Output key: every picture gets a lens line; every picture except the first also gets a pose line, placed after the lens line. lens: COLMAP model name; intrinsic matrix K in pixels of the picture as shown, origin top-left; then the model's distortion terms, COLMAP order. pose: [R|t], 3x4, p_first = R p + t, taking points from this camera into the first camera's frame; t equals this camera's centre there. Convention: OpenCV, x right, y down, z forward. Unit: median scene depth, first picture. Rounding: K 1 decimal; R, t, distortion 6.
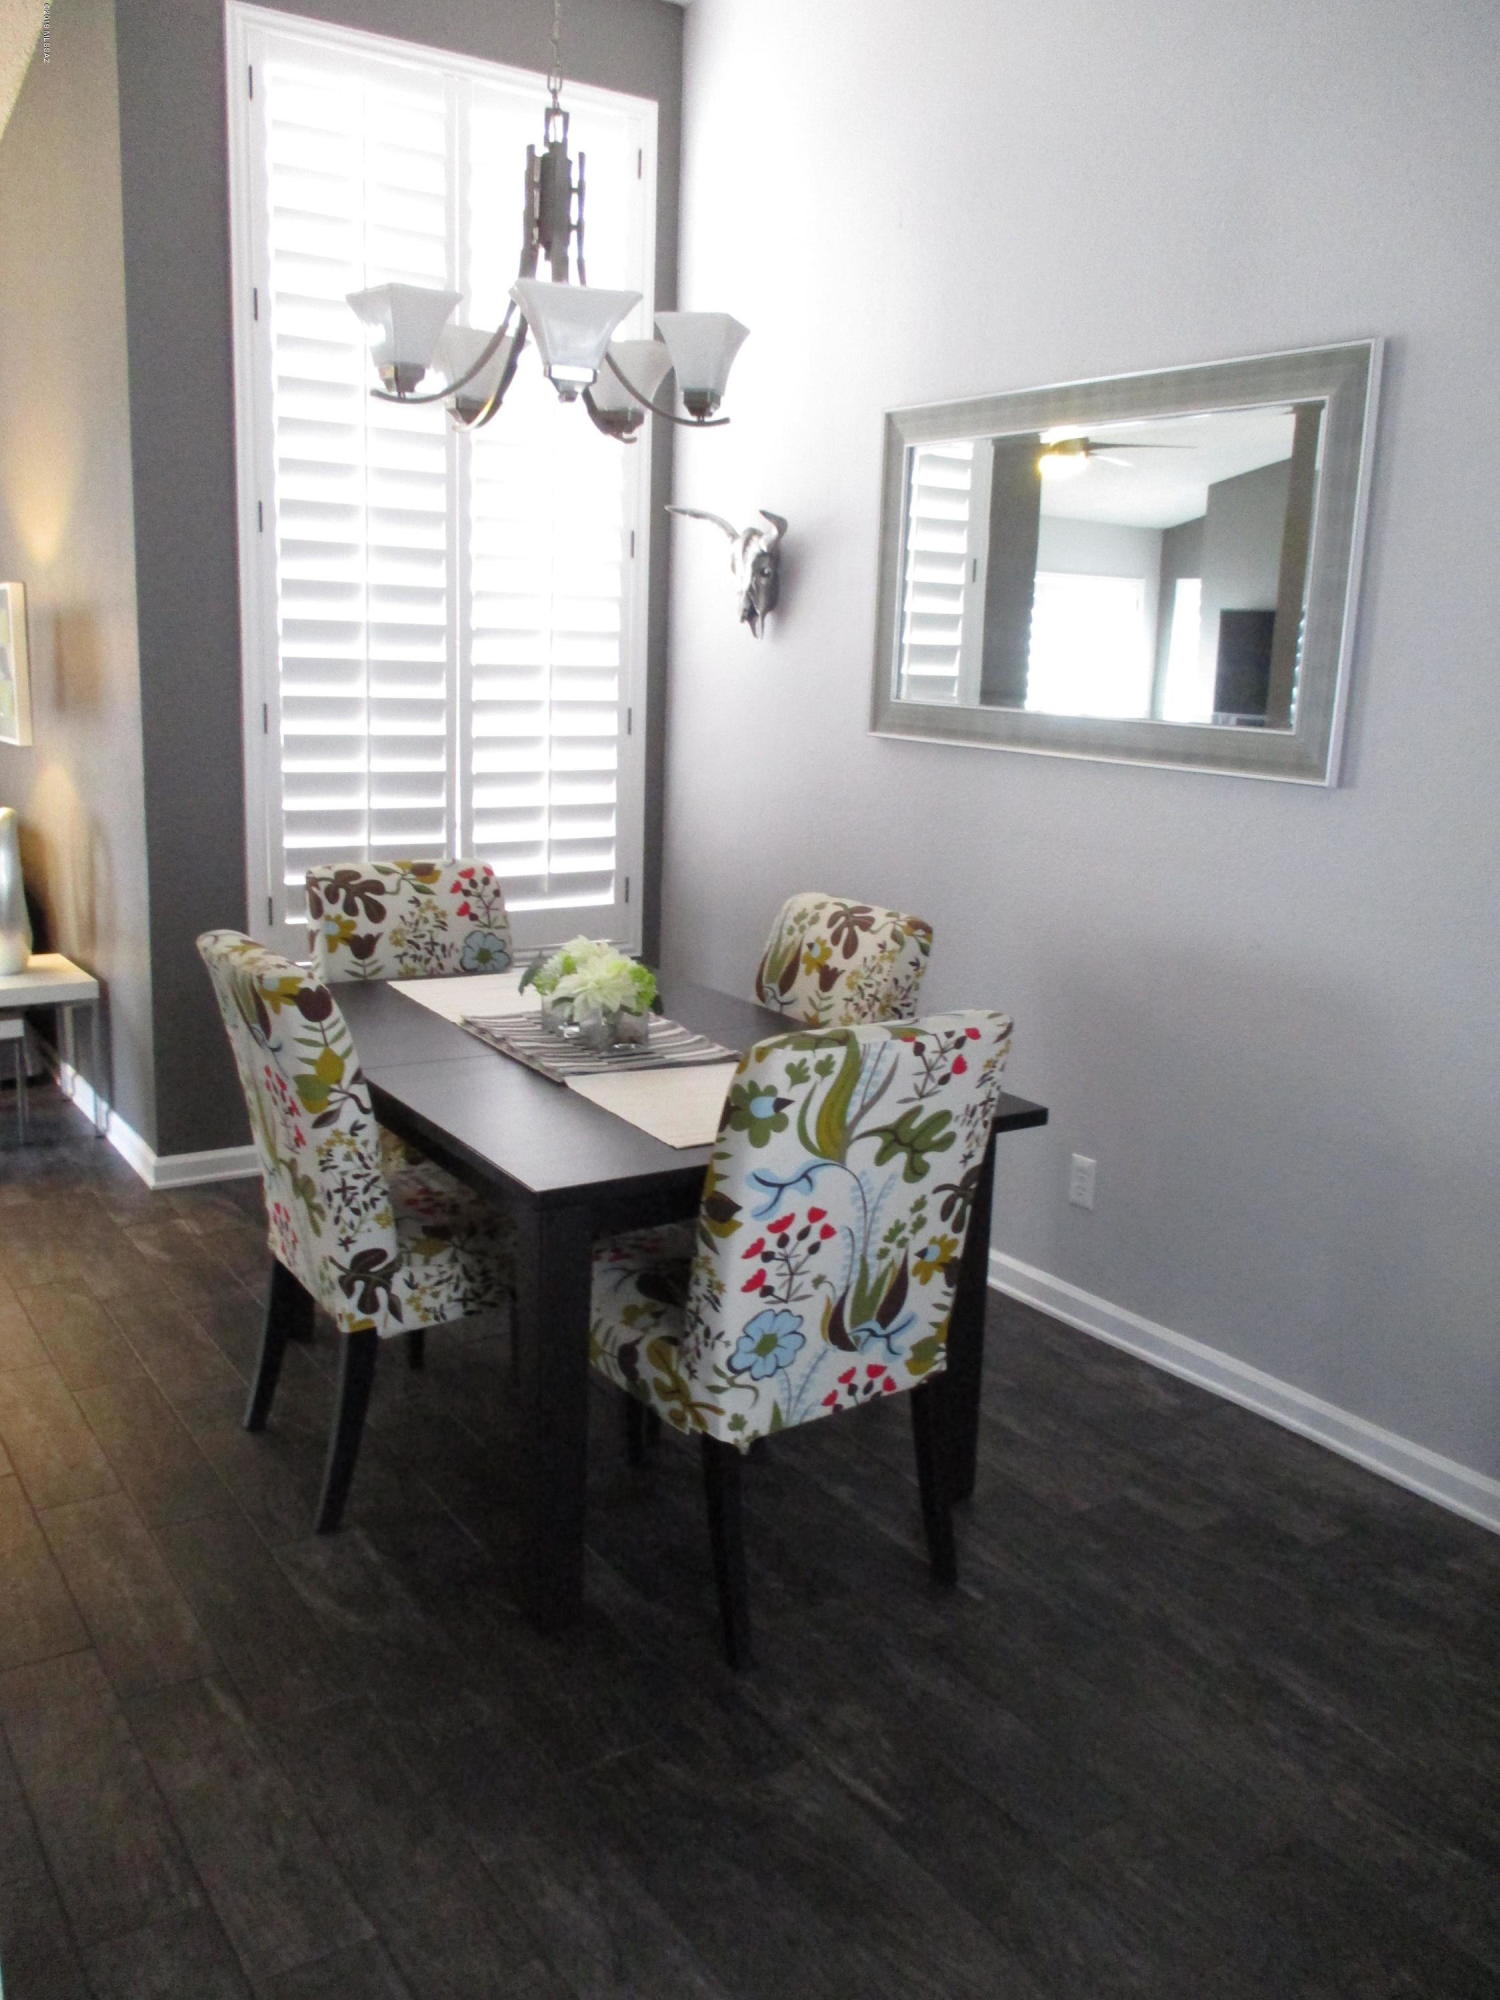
lens RADIAL K [[1673.6, 0, 740.9], [0, 1673.6, 1017.4], [0, 0, 1]] dist [-0.044877, 0.028105]
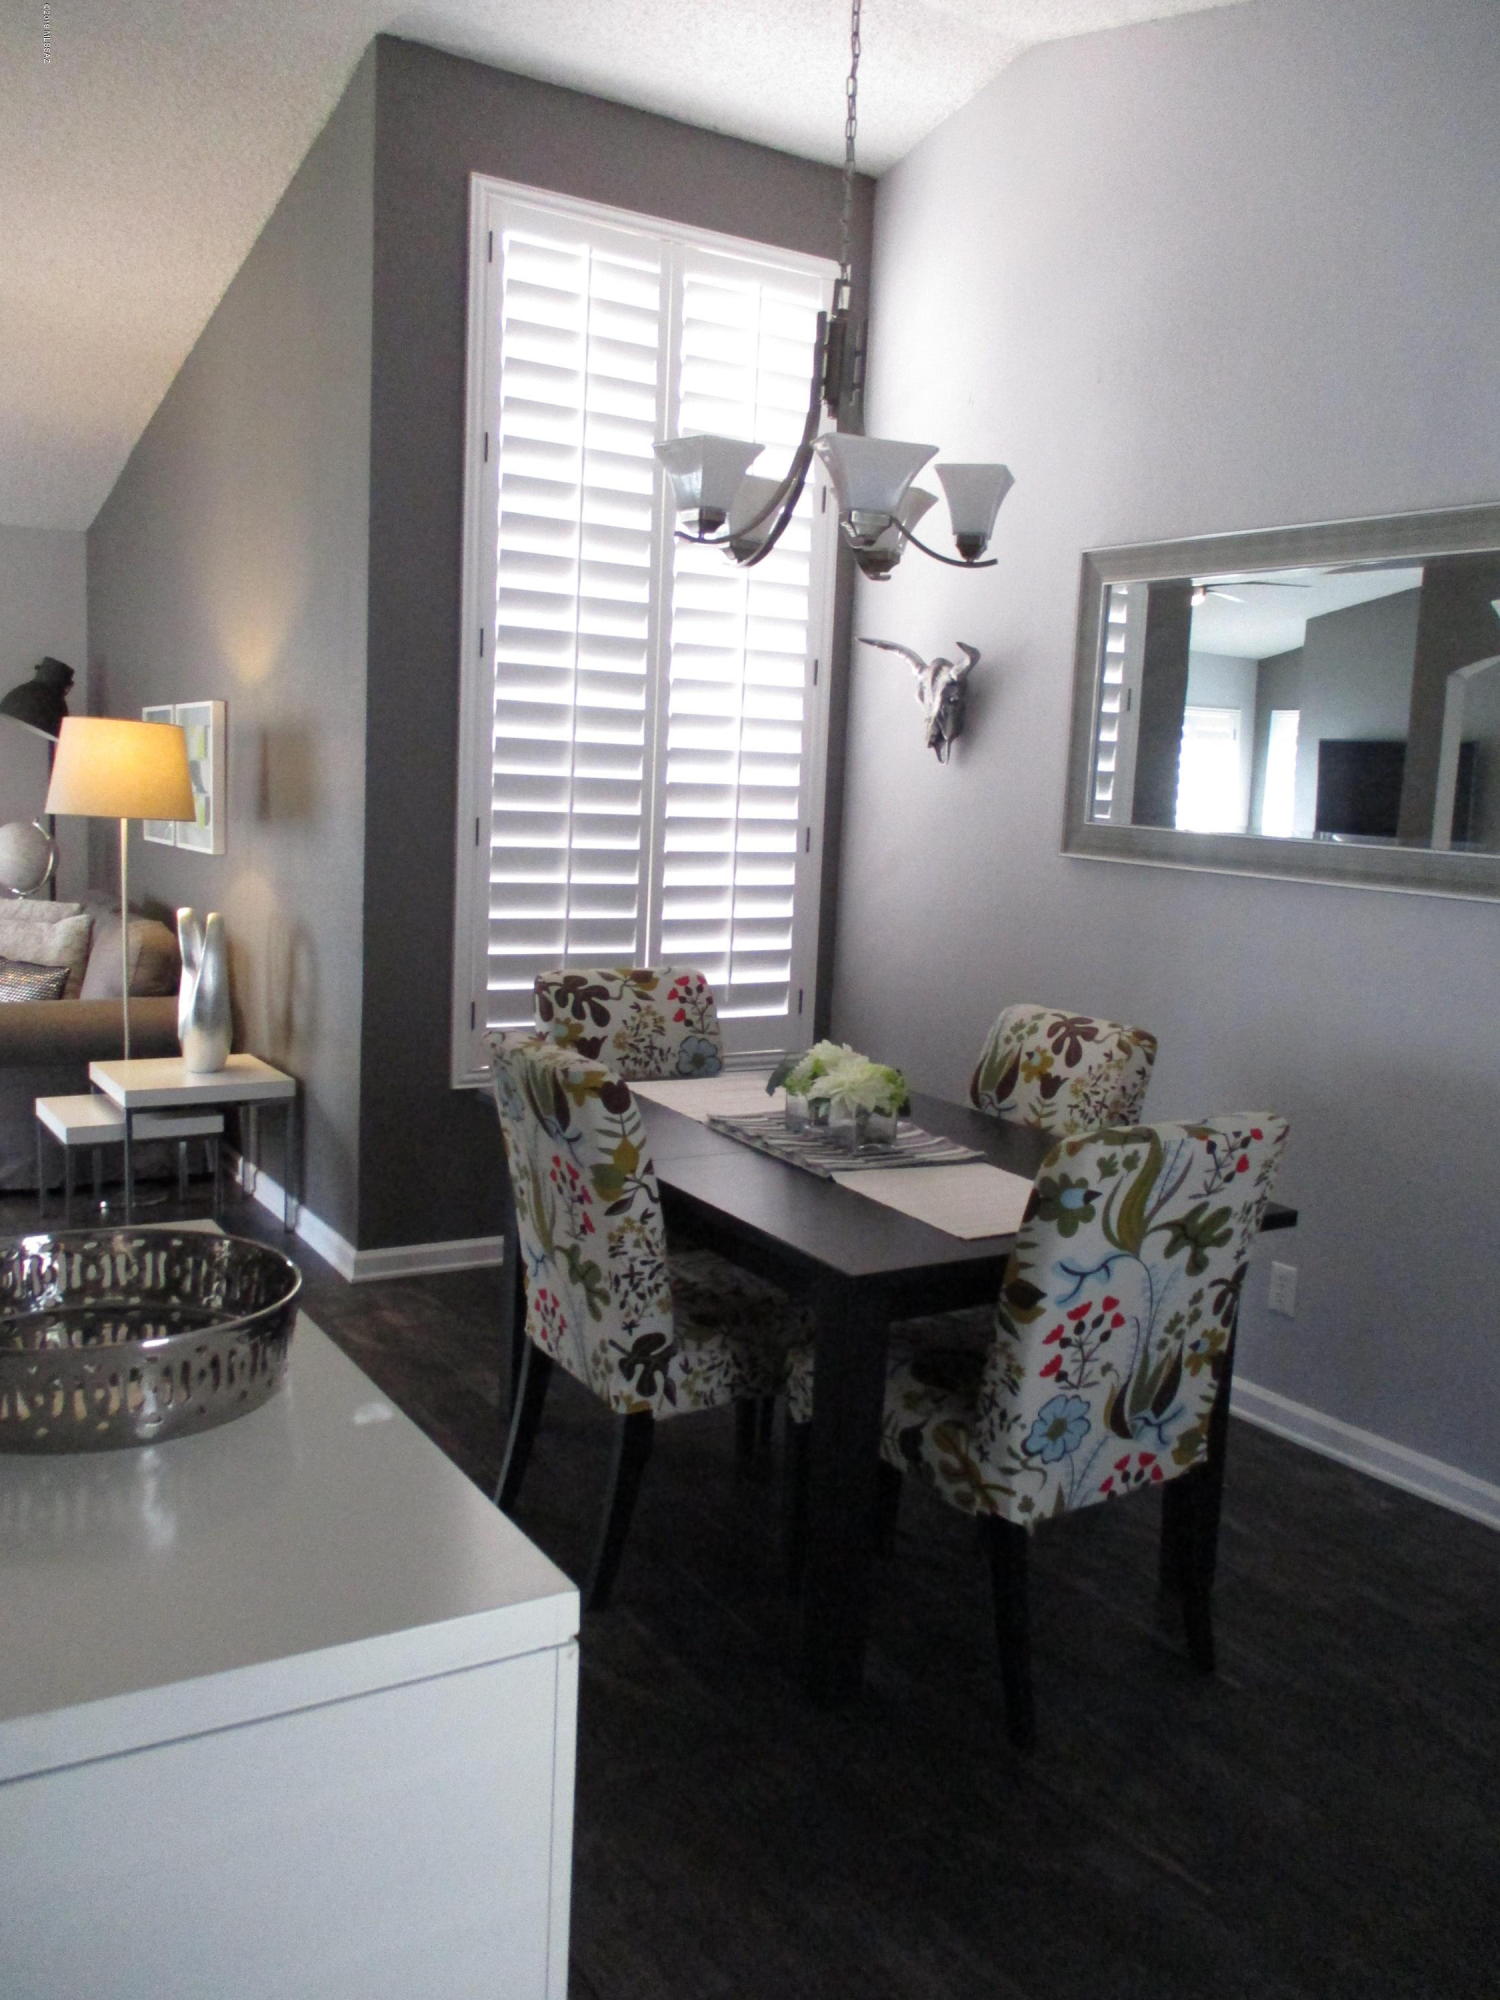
lens RADIAL K [[1672.1, 0, 750.8], [0, 1672.1, 1013.6], [0, 0, 1]] dist [-0.036150, -0.003766]
pose [[0.999450, 0.016017, -0.029049, -0.130397], [-0.018120, 0.997120, -0.073645, 0.014632], [0.027786, 0.074131, 0.996861, -0.056094]]
